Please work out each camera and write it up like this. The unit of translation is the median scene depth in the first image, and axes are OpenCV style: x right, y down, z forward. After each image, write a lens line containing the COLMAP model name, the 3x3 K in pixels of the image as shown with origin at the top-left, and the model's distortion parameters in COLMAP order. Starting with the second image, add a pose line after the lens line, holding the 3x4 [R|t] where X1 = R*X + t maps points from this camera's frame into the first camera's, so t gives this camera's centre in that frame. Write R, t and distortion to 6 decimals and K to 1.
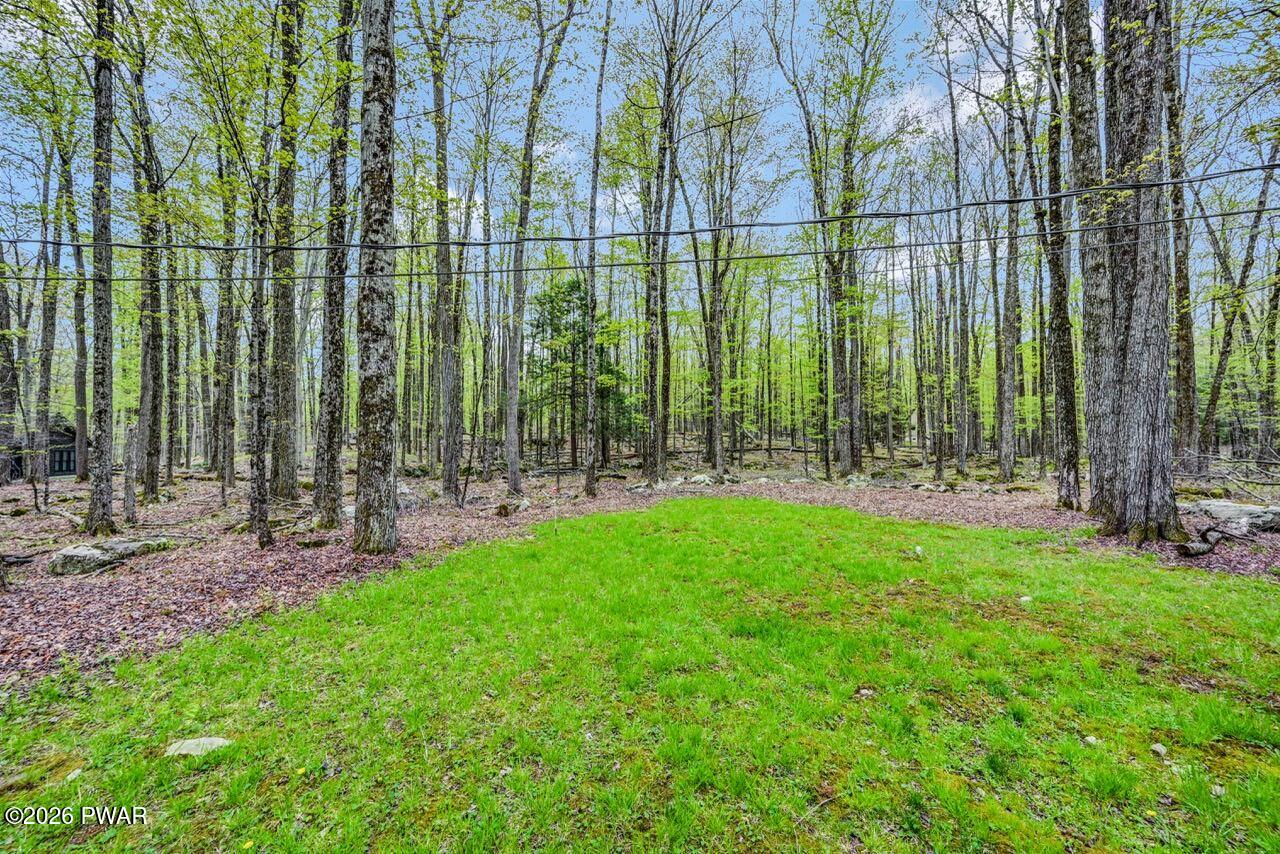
lens RADIAL K [[500.3, 0, 636.4], [0, 500.3, 434.9], [0, 0, 1]] dist [0.001809, -0.000035]
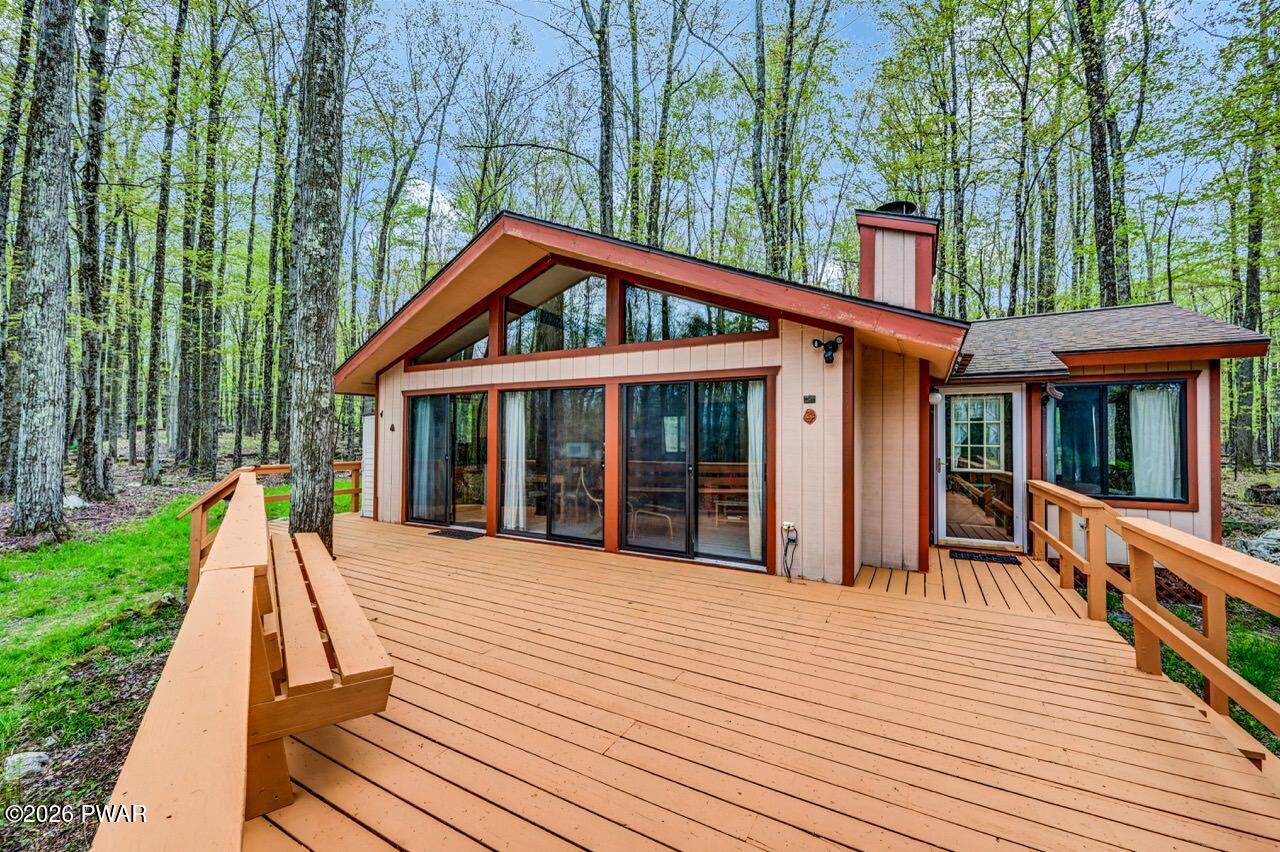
lens RADIAL K [[499.8, 0, 645.9], [0, 499.8, 426.9], [0, 0, 1]] dist [0.000692, -0.000036]
pose [[0.975473, 0.016843, 0.219472, 0.195328], [-0.017634, 0.999843, 0.001644, -0.024354], [-0.219410, -0.005474, 0.975617, -0.531055]]
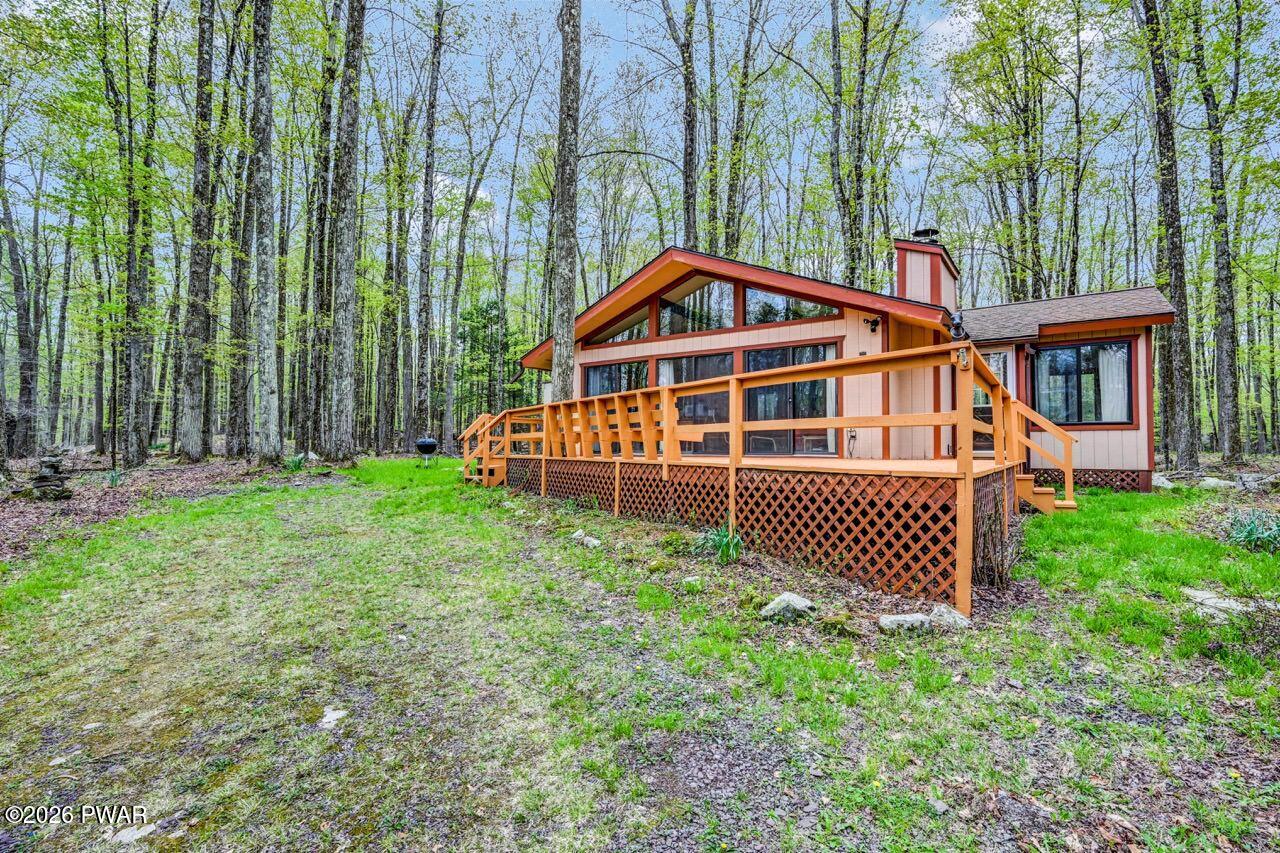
lens RADIAL K [[602.3, 0, 640.7], [0, 602.3, 426.6], [0, 0, 1]] dist [0.006091, -0.000359]
pose [[0.992980, 0.015063, 0.117320, 0.102202], [-0.013450, 0.999804, -0.014528, 0.022447], [-0.117516, 0.012848, 0.992988, -0.746216]]
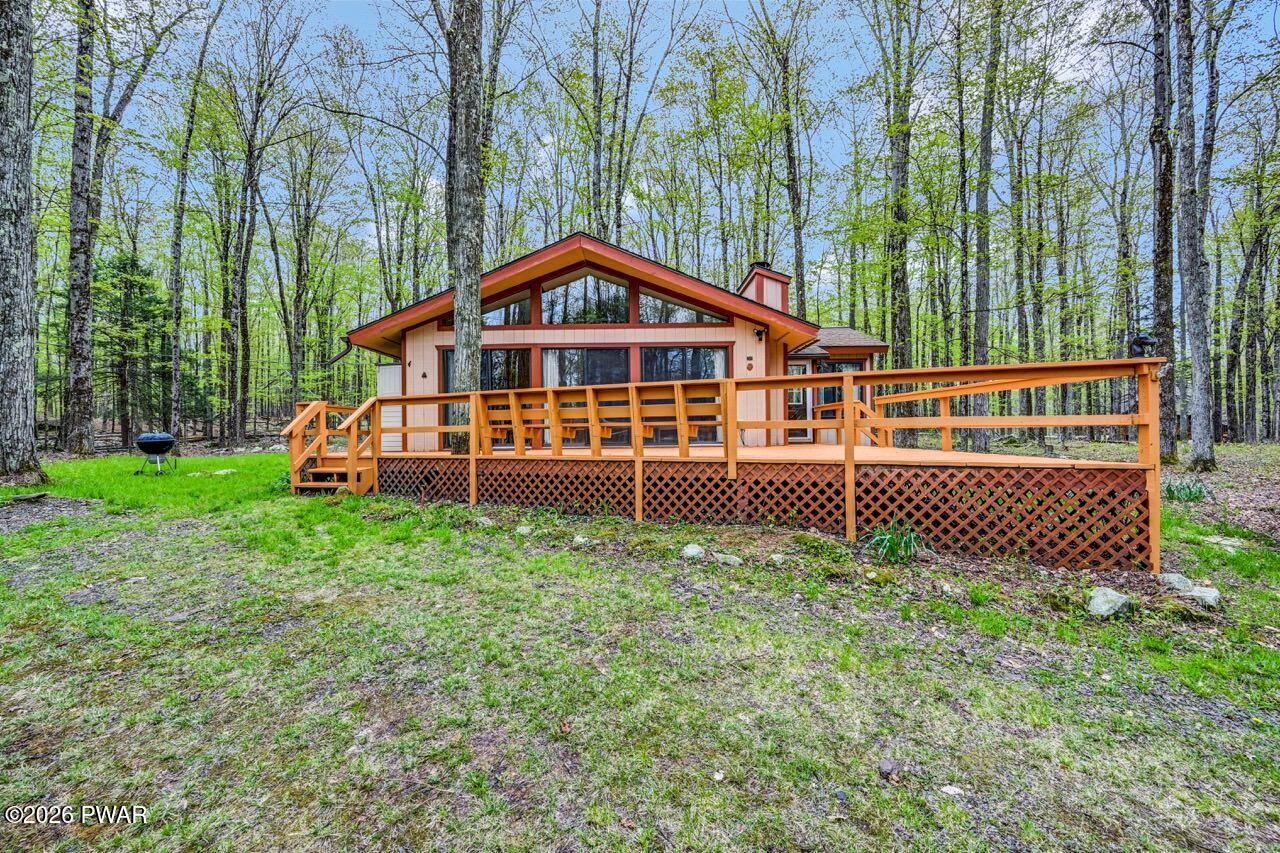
lens RADIAL K [[500.3, 0, 636.1], [0, 500.3, 430.3], [0, 0, 1]] dist [0.001809, -0.000035]
pose [[0.749058, 0.001876, 0.662502, -0.038427], [-0.009347, 0.999926, 0.007737, 0.020440], [-0.662439, -0.011988, 0.749020, -0.594716]]
